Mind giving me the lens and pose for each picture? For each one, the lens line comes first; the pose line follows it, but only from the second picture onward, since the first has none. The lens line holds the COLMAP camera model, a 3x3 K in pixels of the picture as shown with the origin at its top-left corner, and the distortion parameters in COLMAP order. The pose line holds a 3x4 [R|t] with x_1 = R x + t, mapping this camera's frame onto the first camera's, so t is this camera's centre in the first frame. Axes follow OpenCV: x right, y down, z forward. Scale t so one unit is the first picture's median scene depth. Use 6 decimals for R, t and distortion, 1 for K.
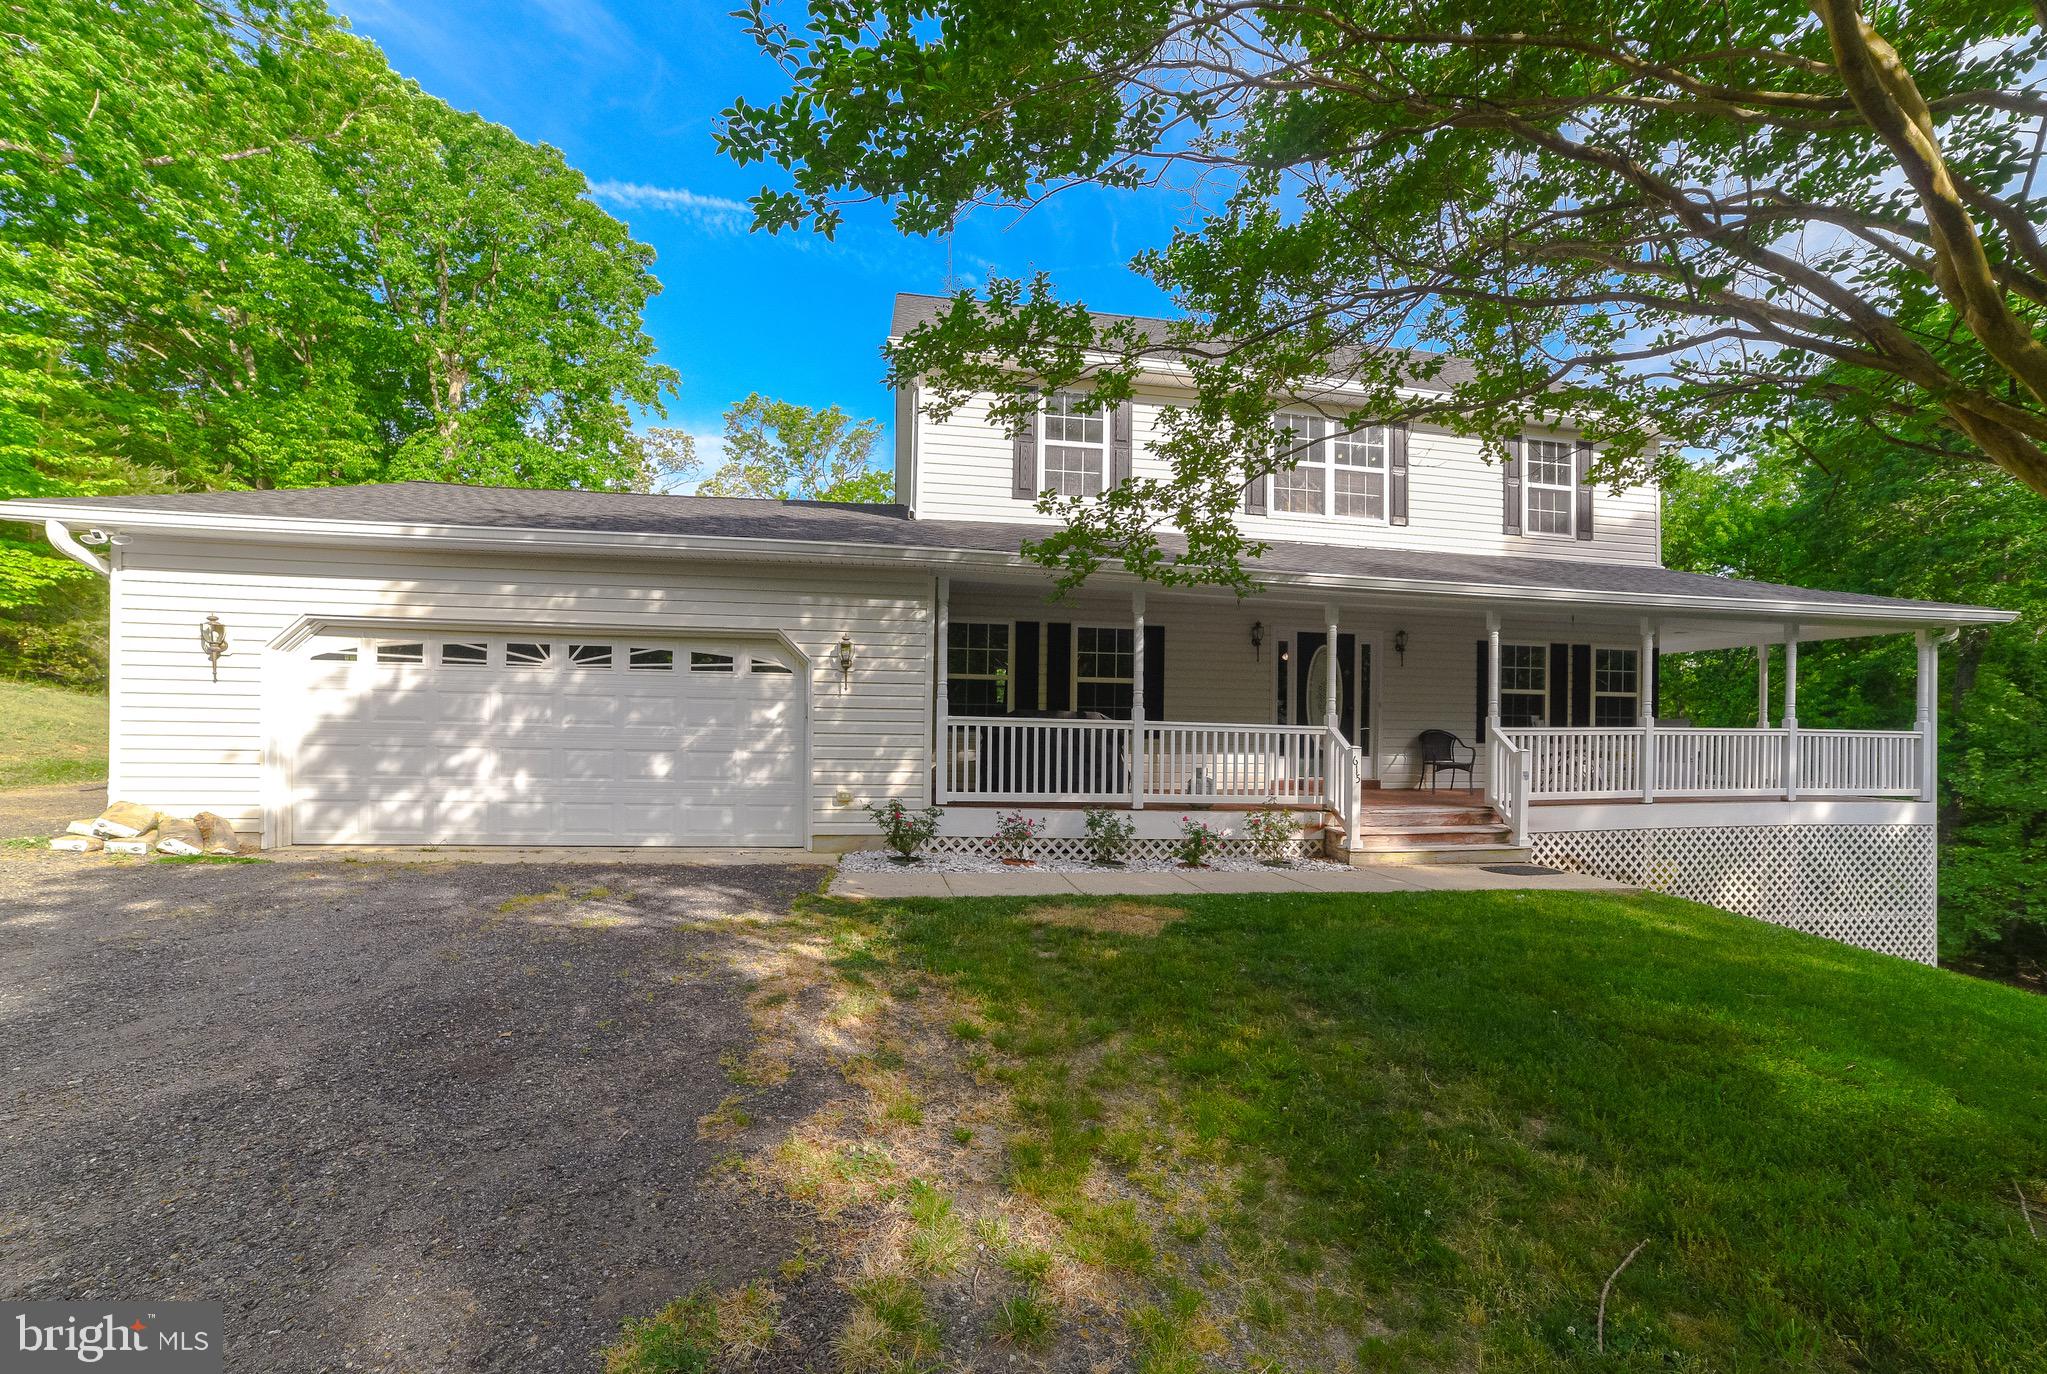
lens RADIAL K [[856.1, 0, 1019.7], [0, 856.1, 734.4], [0, 0, 1]] dist [-0.051381, 0.011958]
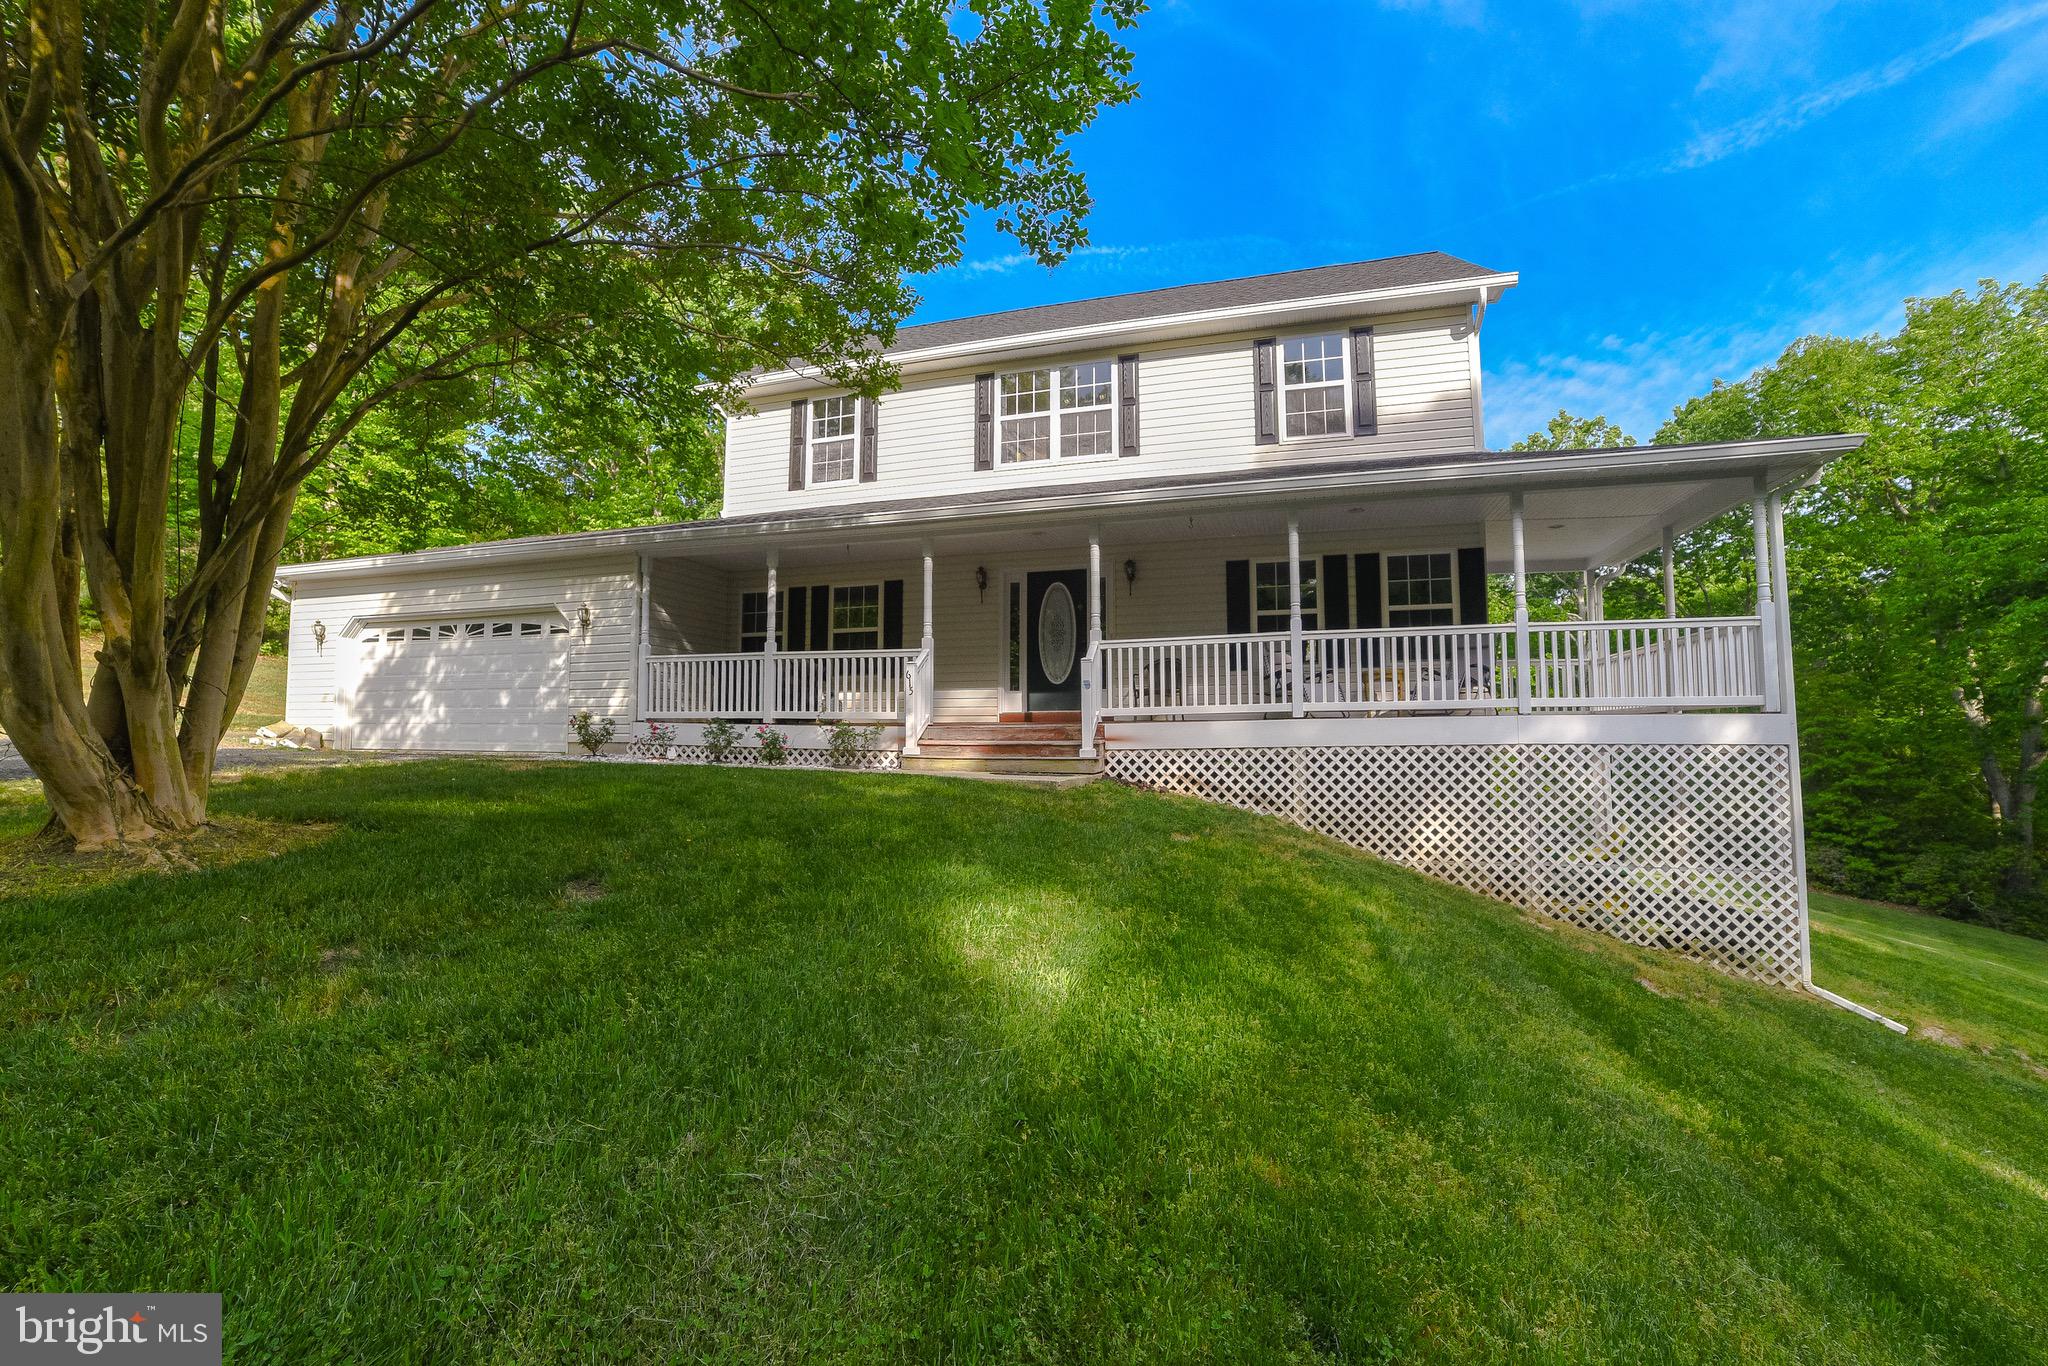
lens RADIAL K [[856.5, 0, 982.0], [0, 856.5, 694.5], [0, 0, 1]] dist [-0.051381, 0.011958]
pose [[0.881855, -0.038320, -0.469962, 1.031481], [0.005574, 0.997470, -0.070872, 0.139199], [0.471488, 0.059879, 0.879837, 0.073272]]
